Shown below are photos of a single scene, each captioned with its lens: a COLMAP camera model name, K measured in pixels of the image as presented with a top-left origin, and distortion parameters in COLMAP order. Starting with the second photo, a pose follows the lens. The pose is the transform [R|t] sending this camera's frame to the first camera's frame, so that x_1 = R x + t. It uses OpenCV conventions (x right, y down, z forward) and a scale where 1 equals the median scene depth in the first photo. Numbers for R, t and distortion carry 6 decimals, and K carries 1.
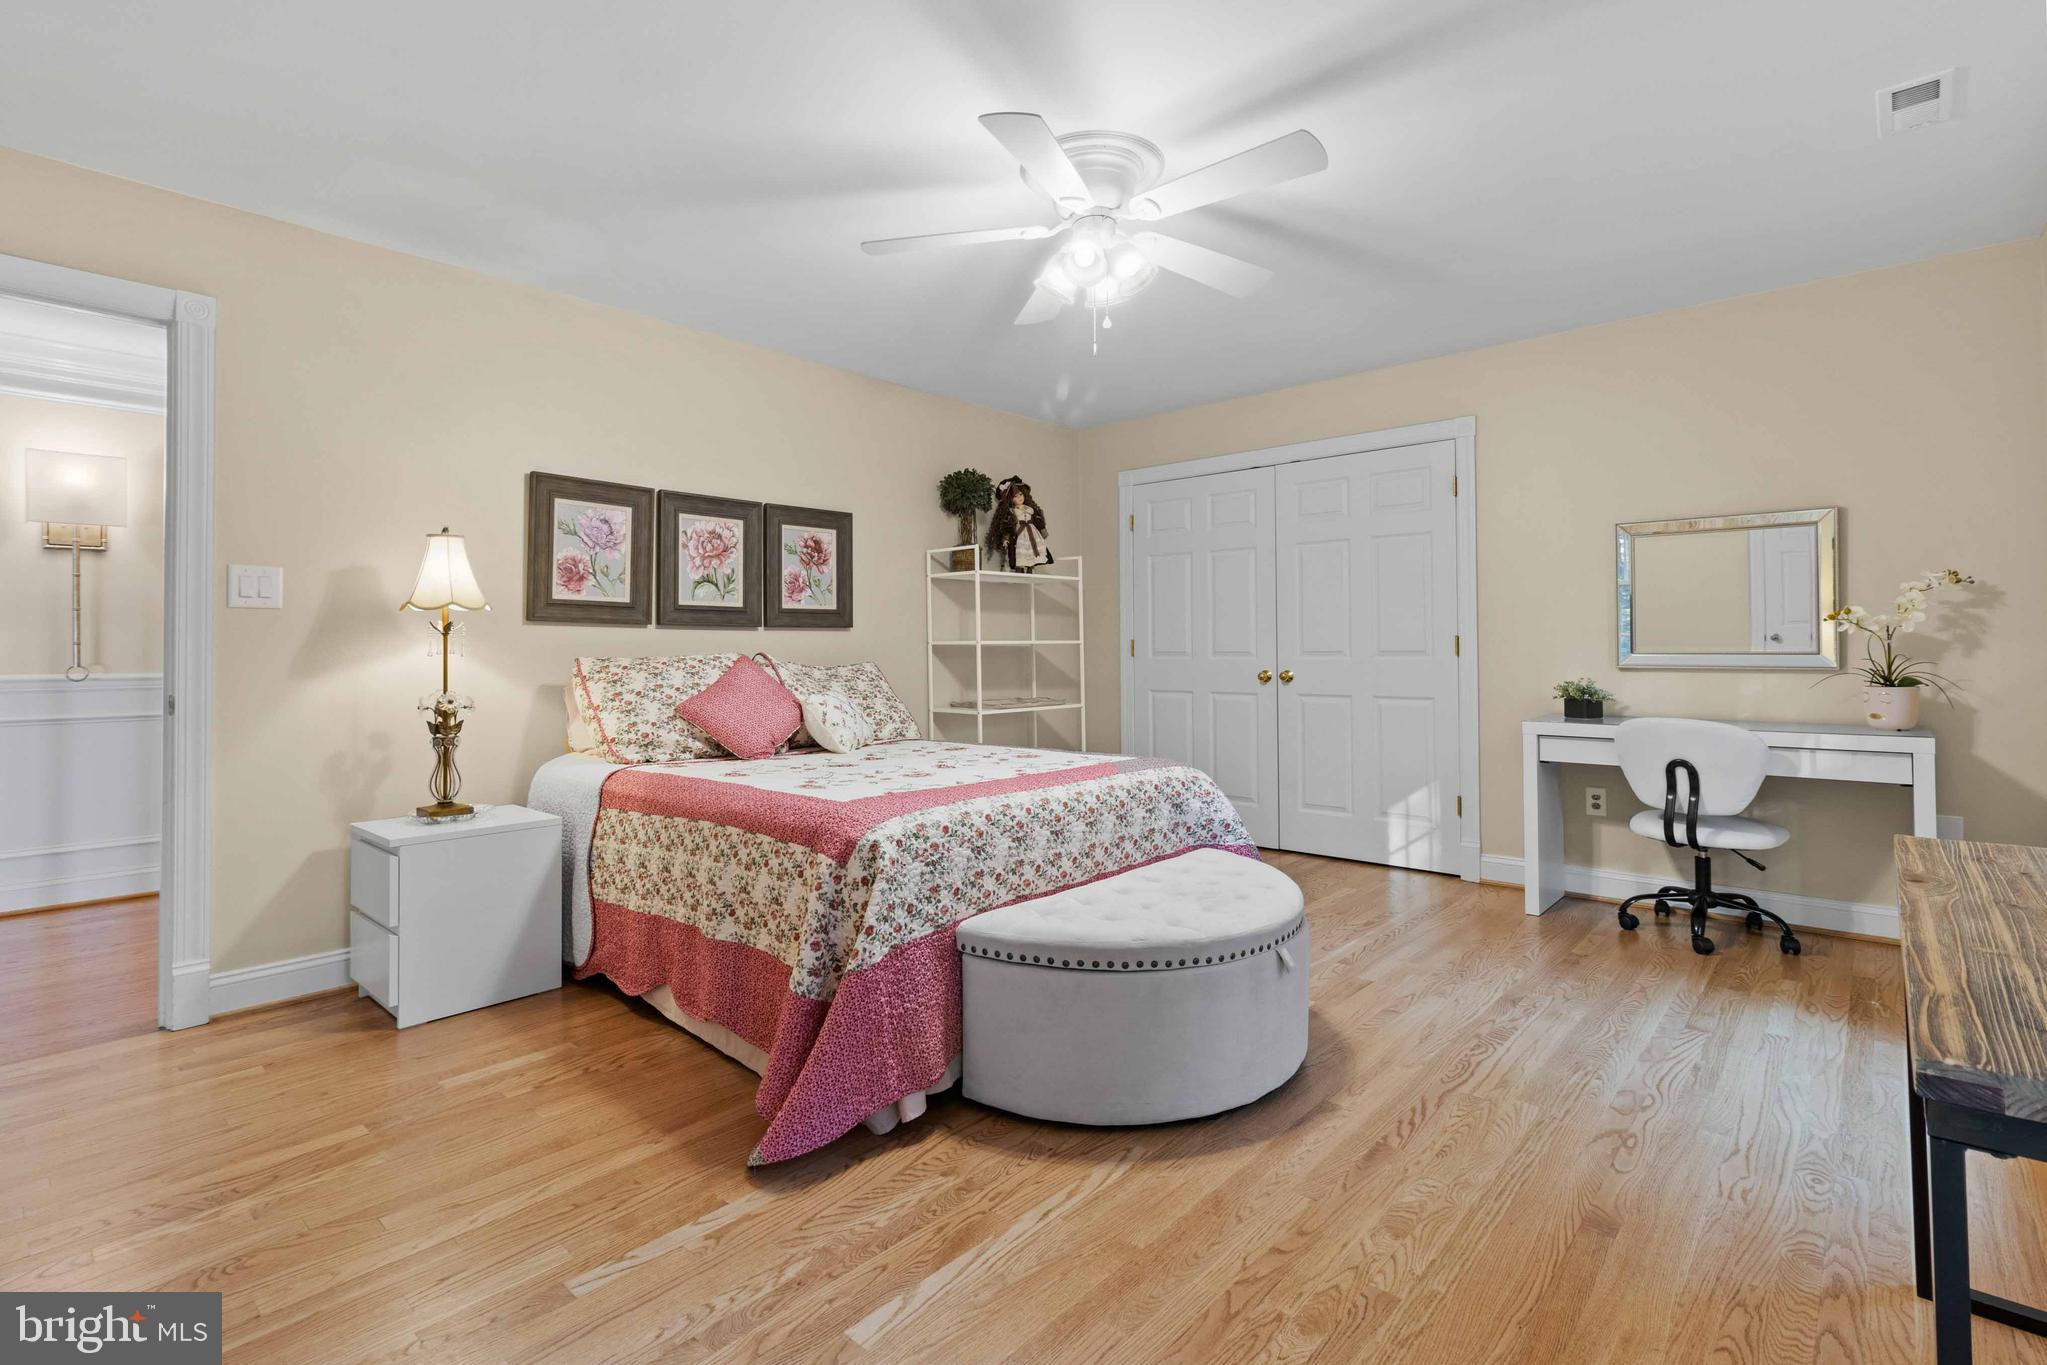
lens RADIAL K [[953.9, 0, 1018.8], [0, 953.9, 633.2], [0, 0, 1]] dist [0.001328, -0.000155]
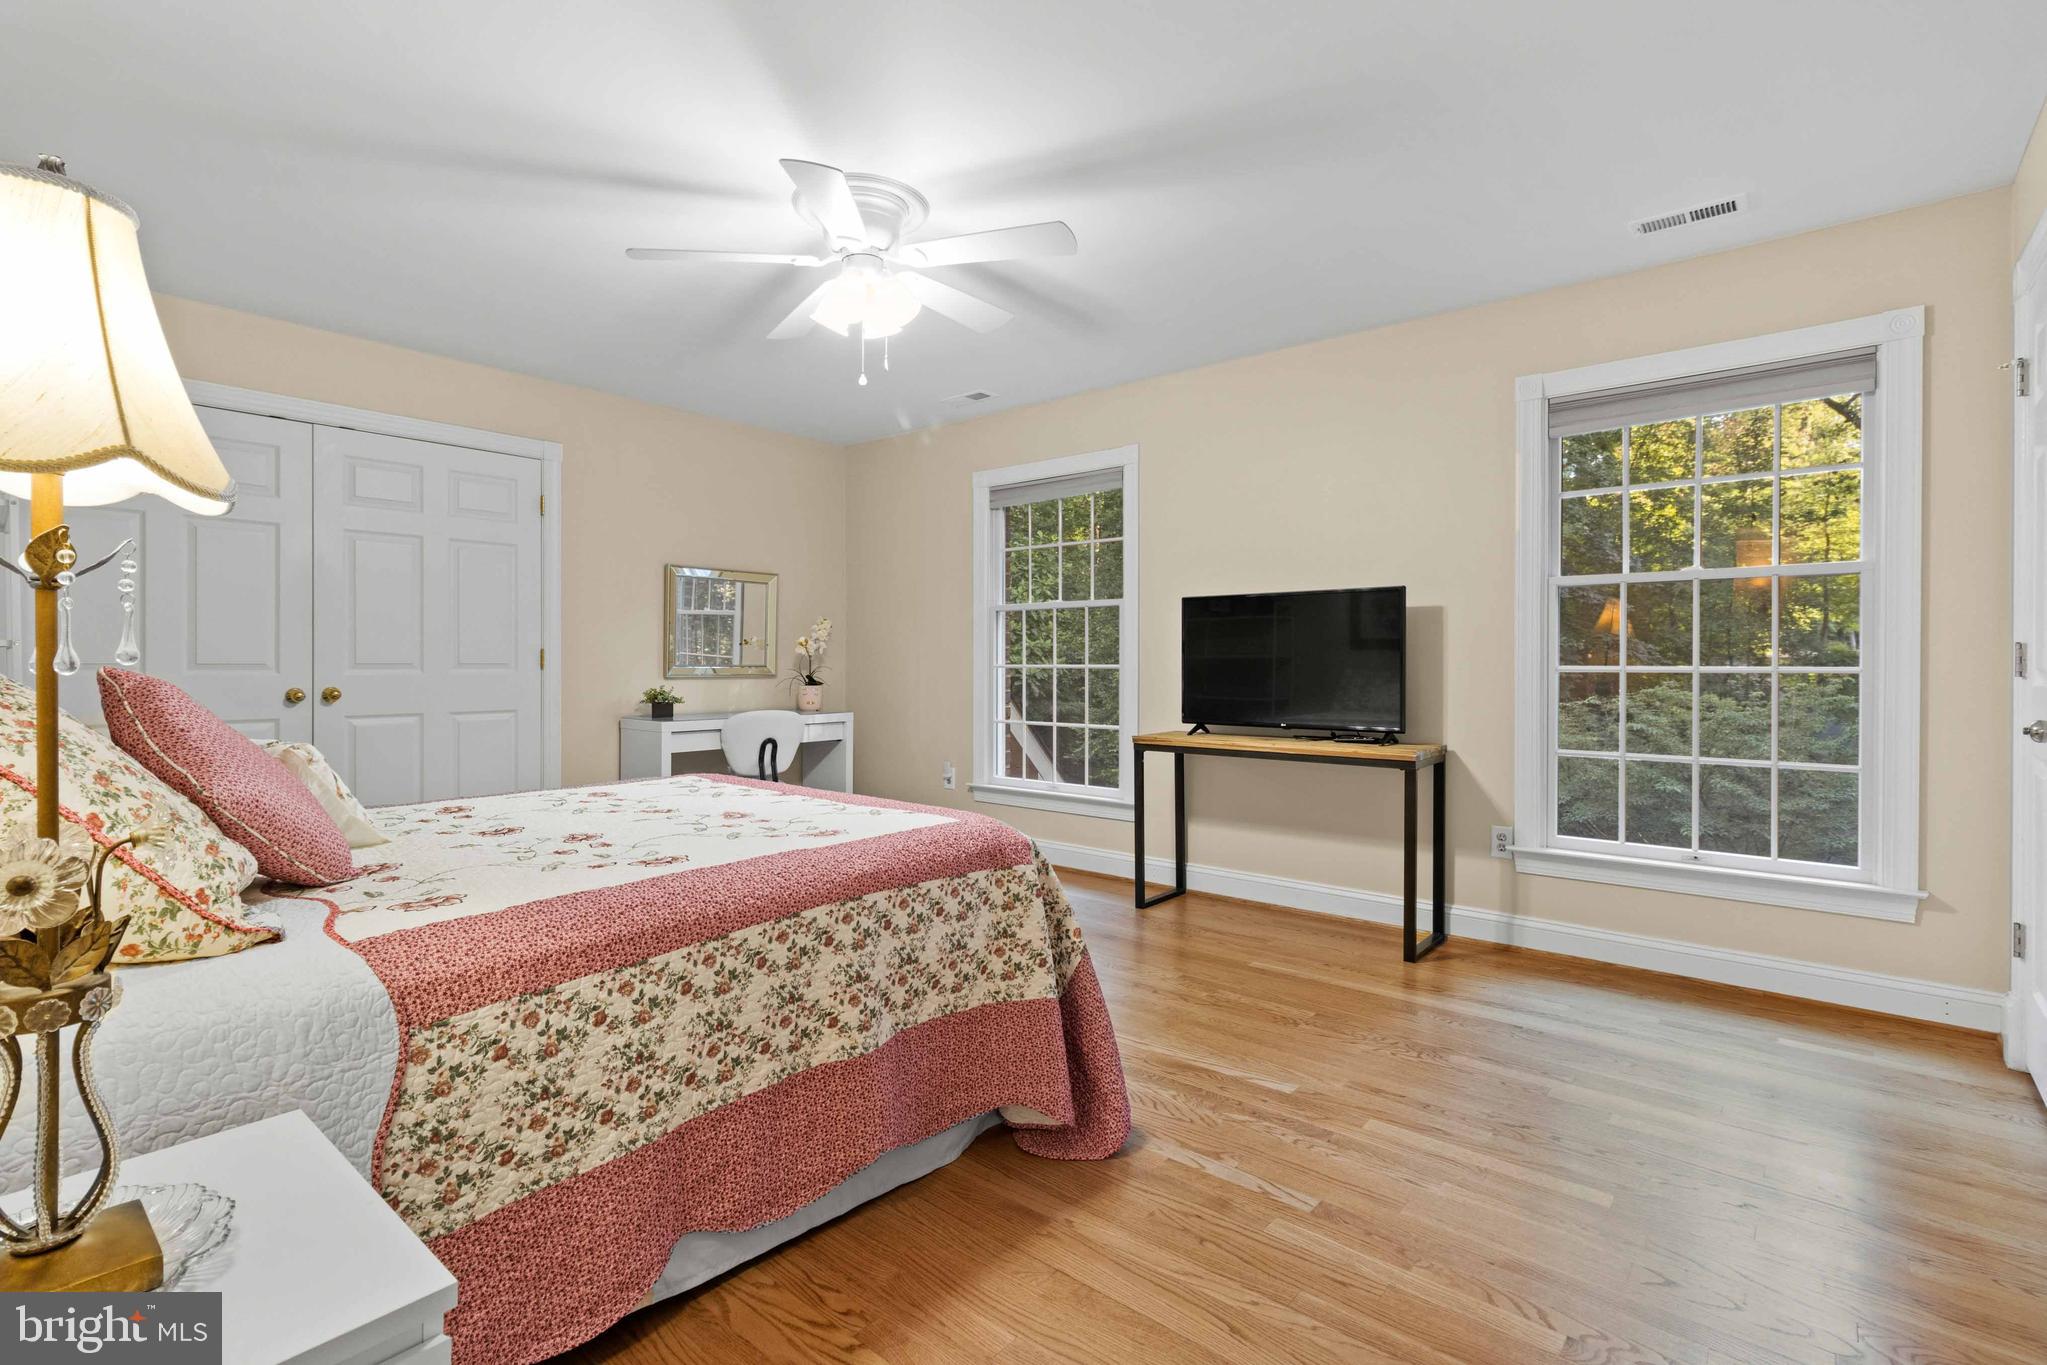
lens RADIAL K [[946.1, 0, 1008.0], [0, 946.1, 668.9], [0, 0, 1]] dist [0.001614, 0.000119]
pose [[-0.027478, -0.000399, 0.999622, -0.986804], [-0.020821, 0.999783, -0.000173, 0.023301], [-0.999406, -0.020817, -0.027480, 0.866923]]
